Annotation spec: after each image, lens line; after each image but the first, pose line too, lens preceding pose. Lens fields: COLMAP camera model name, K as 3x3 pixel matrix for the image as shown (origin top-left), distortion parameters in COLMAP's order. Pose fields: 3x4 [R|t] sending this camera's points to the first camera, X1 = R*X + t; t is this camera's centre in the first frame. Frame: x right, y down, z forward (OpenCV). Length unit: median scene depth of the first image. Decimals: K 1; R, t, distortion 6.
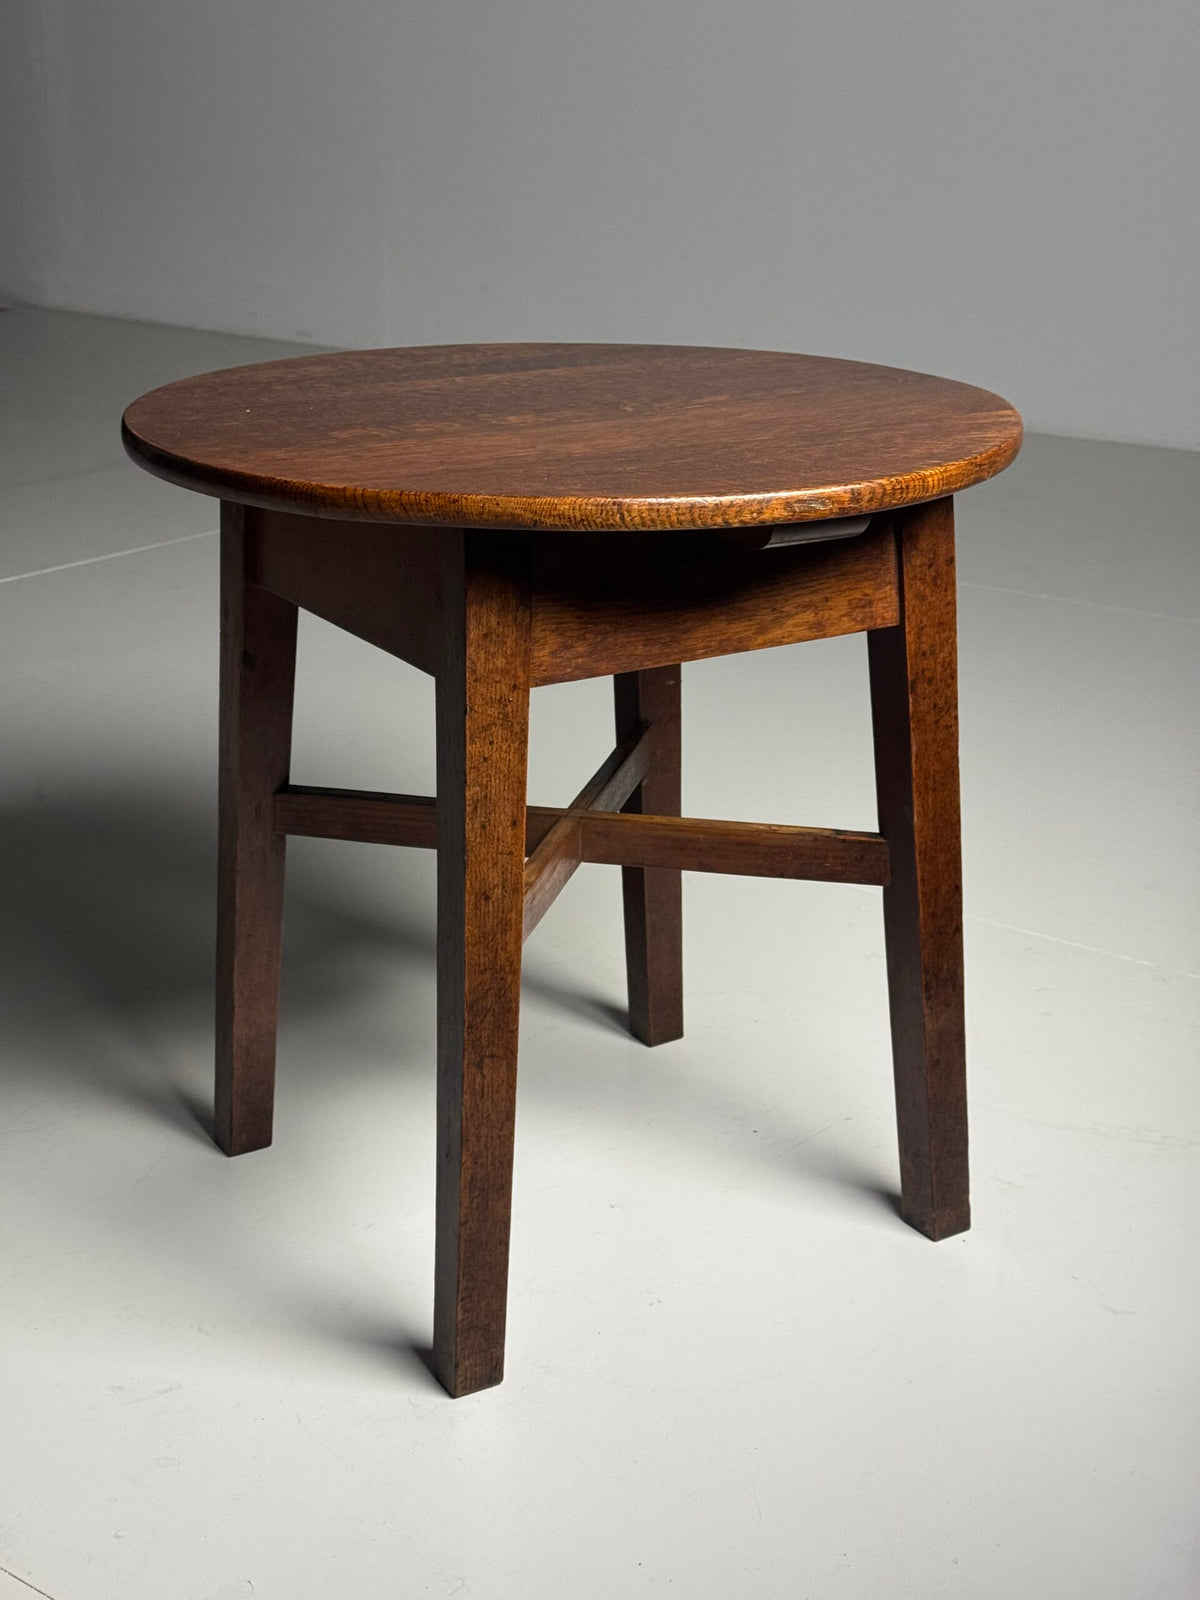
lens RADIAL K [[2251.7, 0, 610.1], [0, 2251.7, 799.3], [0, 0, 1]] dist [0.161938, -0.071612]
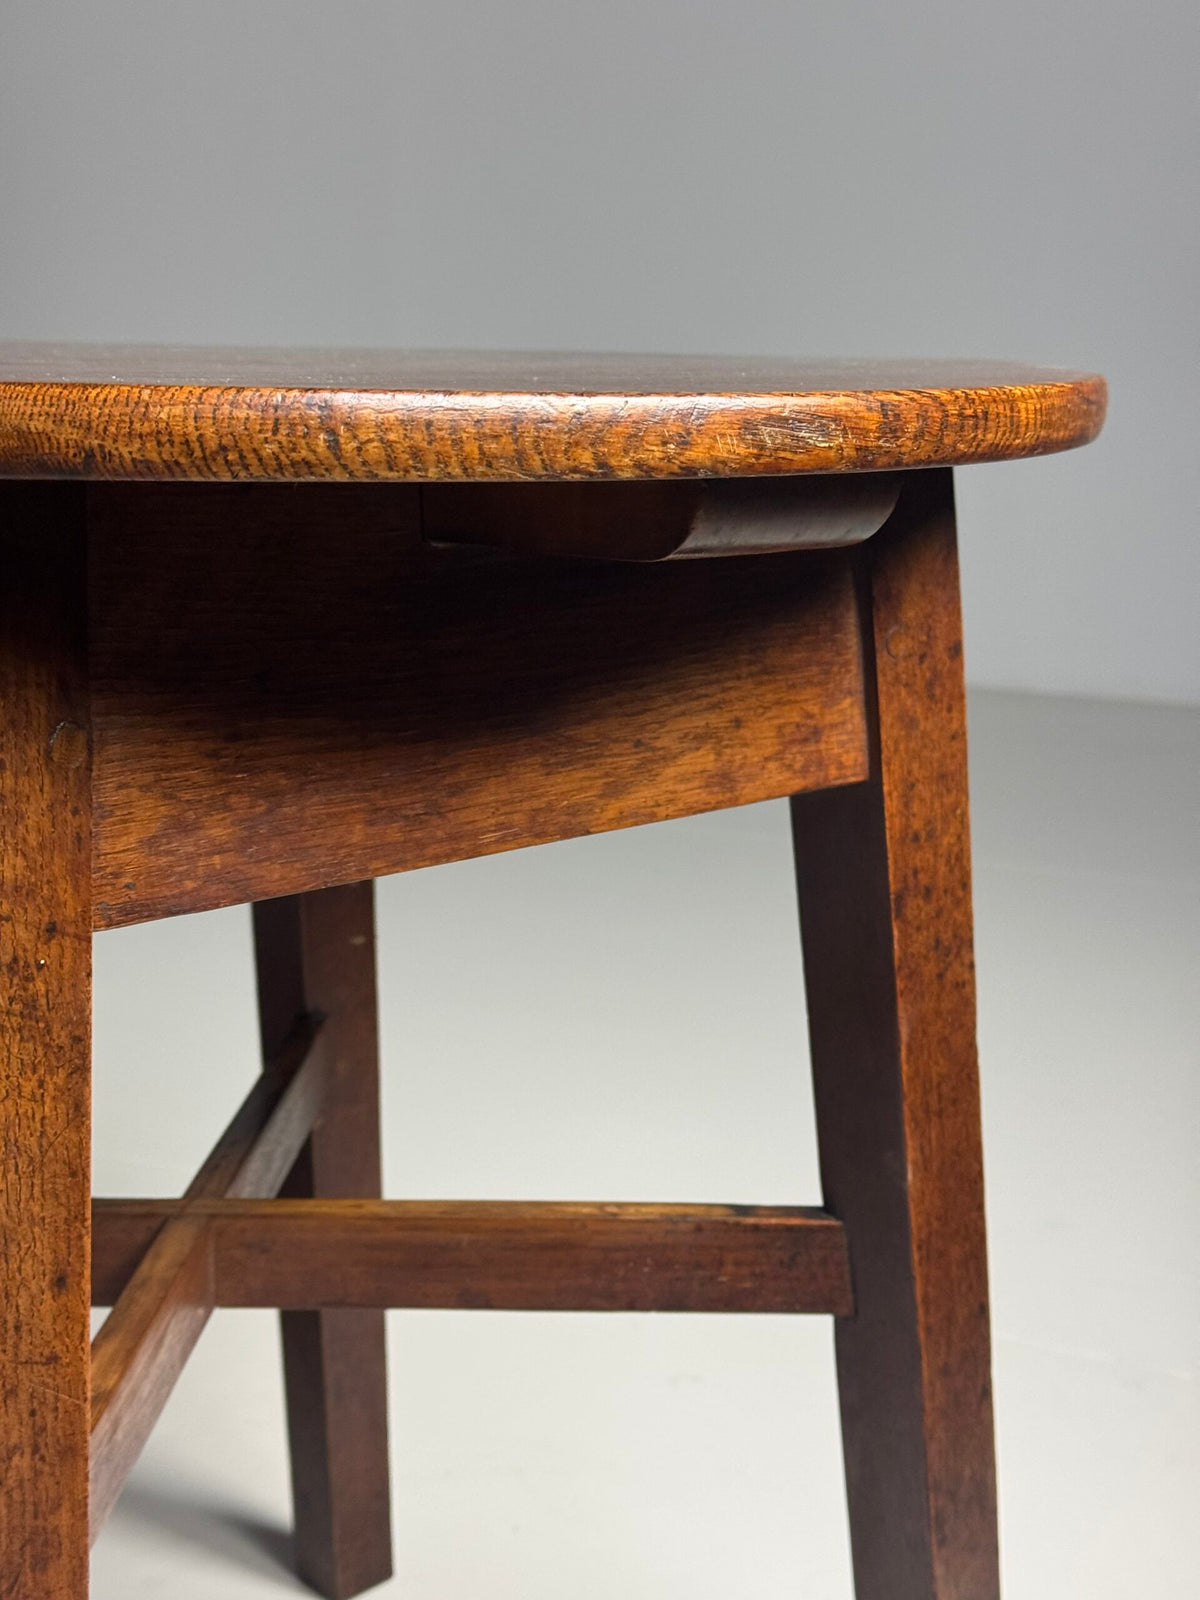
lens RADIAL K [[2251.7, 0, 610.1], [0, 2251.7, 799.3], [0, 0, 1]] dist [0.161938, -0.071612]
pose [[0.981977, -0.037300, 0.185282, -0.017775], [0.061272, 0.990214, -0.125391, -0.015373], [-0.178792, 0.134483, 0.974653, 0.542313]]
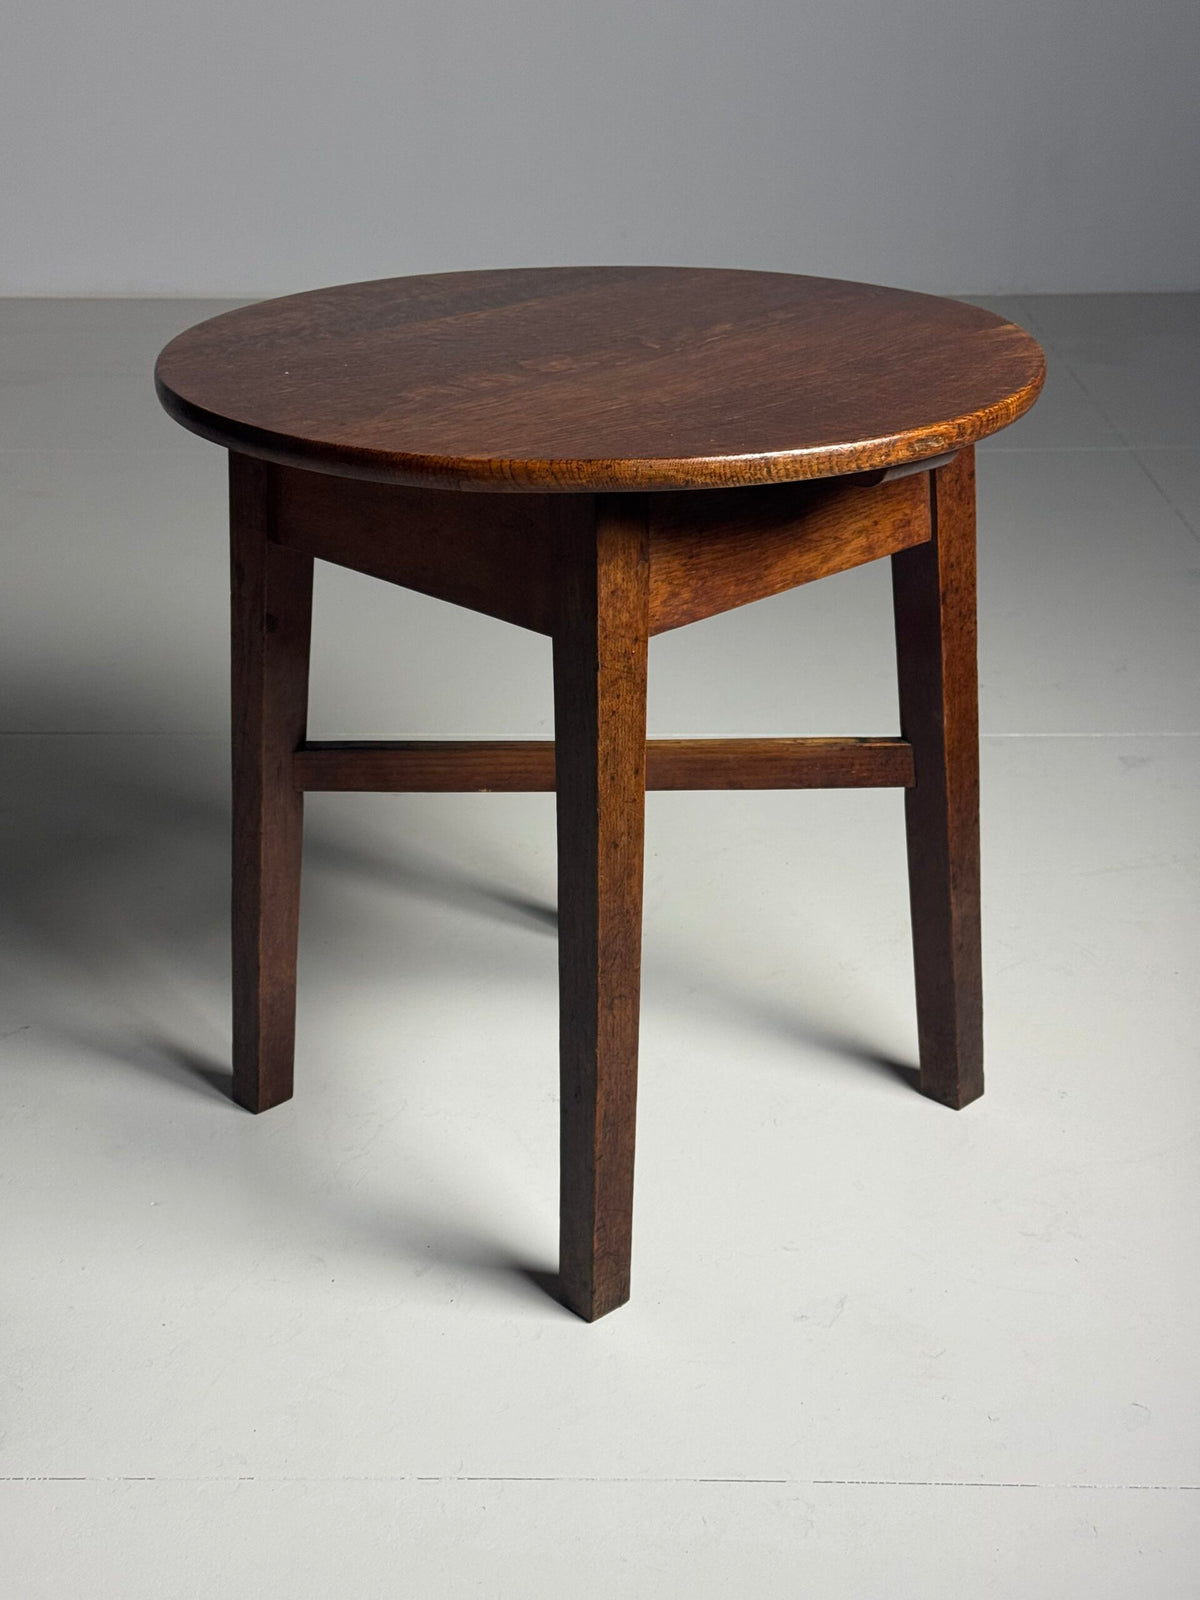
lens RADIAL K [[2251.7, 0, 610.1], [0, 2251.7, 799.3], [0, 0, 1]] dist [0.161938, -0.071612]
pose [[0.973752, -0.100221, 0.204358, -0.245672], [0.085757, 0.993221, 0.078467, -0.053844], [-0.210836, -0.058882, 0.975746, 0.003452]]
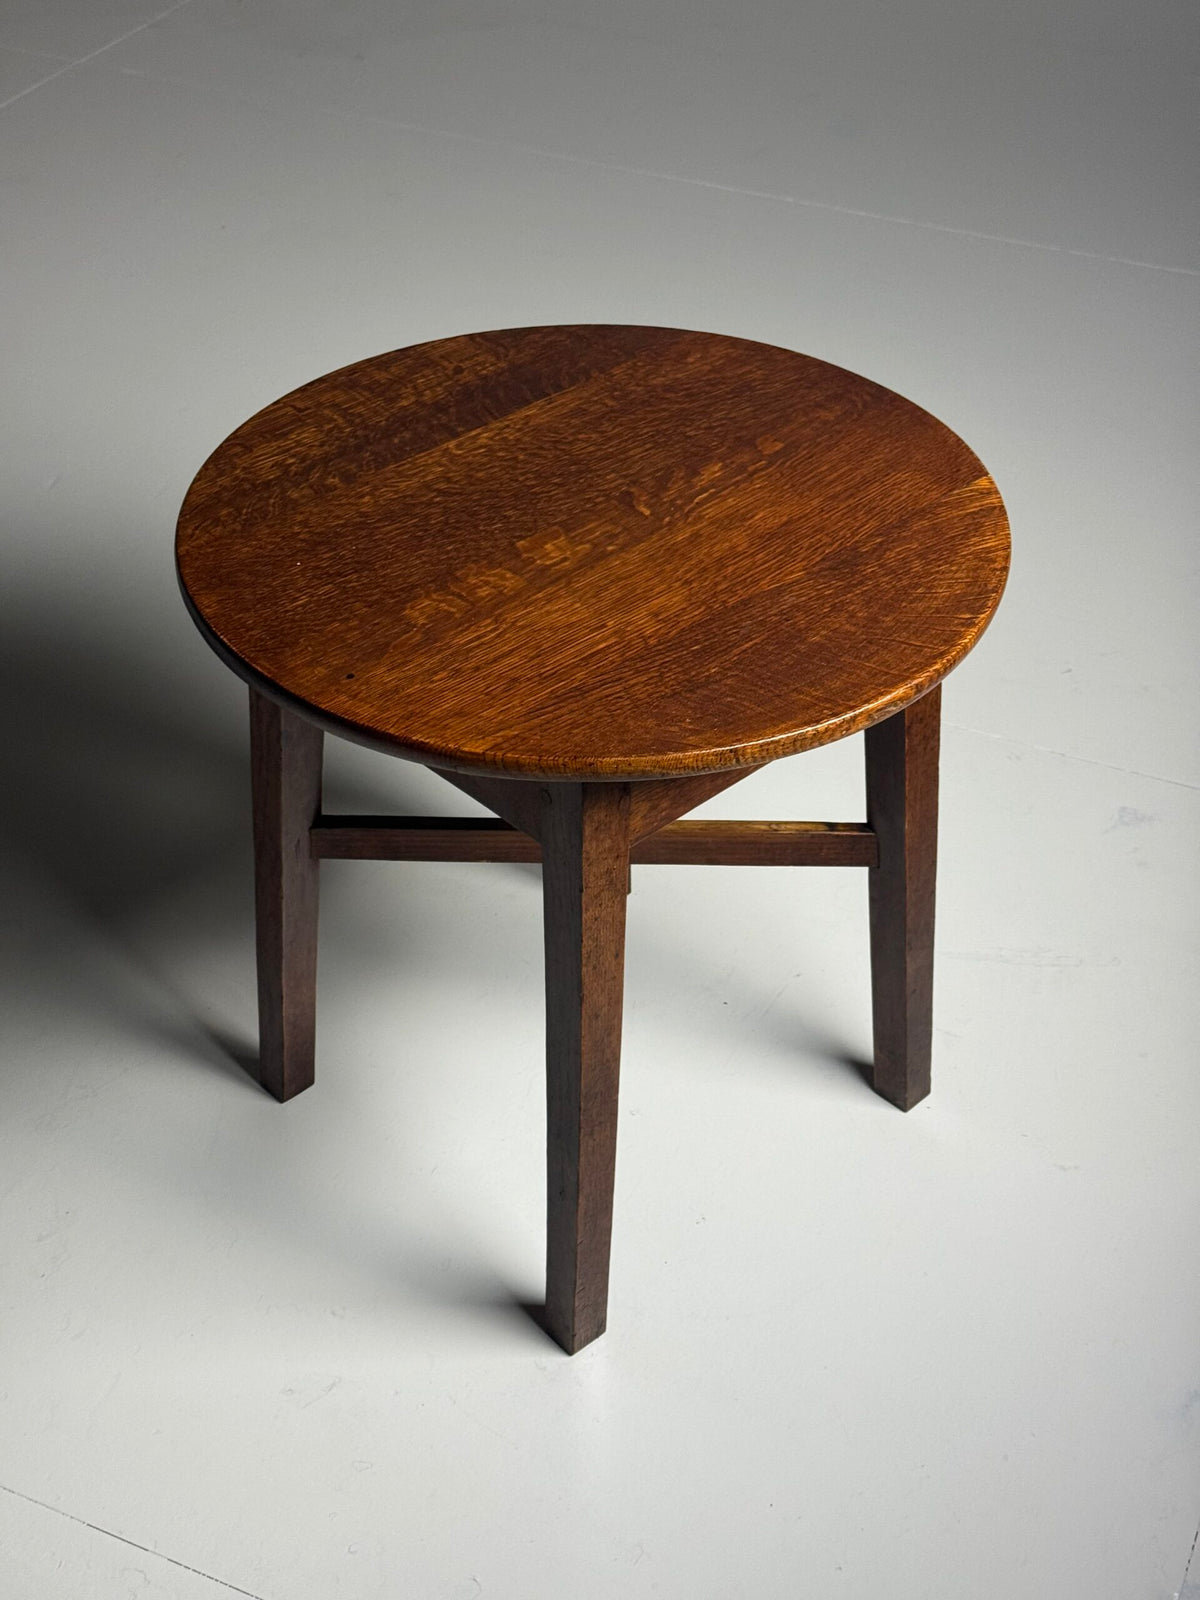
lens RADIAL K [[2251.7, 0, 610.1], [0, 2251.7, 799.3], [0, 0, 1]] dist [0.161938, -0.071612]
pose [[0.977921, -0.128796, 0.164568, -0.207888], [0.069042, 0.942401, 0.327284, -0.407031], [-0.197242, -0.308695, 0.930485, -0.036129]]
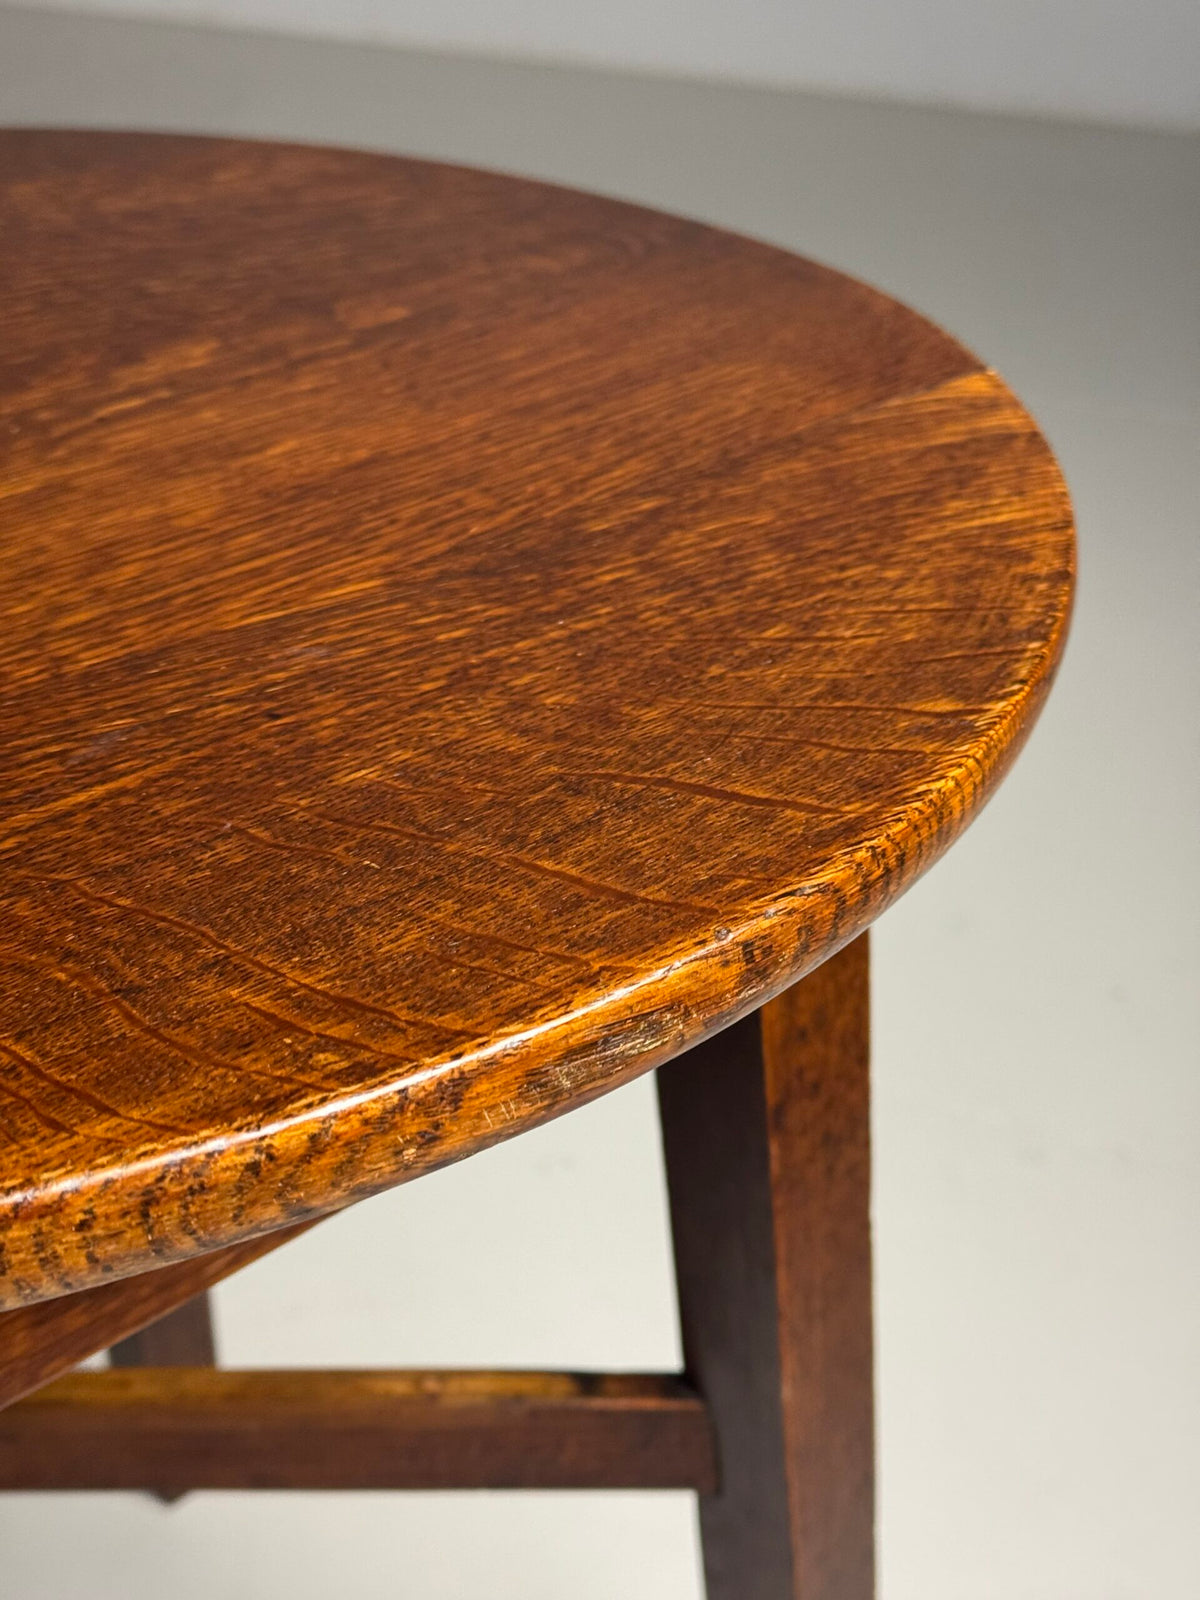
lens RADIAL K [[2286.6, 0, 622.8], [0, 2286.6, 806.6], [0, 0, 1]] dist [0.147841, -0.046921]
pose [[0.972528, -0.104683, 0.207918, 0.032867], [0.067097, 0.981331, 0.180242, -0.178467], [-0.222904, -0.161340, 0.961396, 0.651488]]
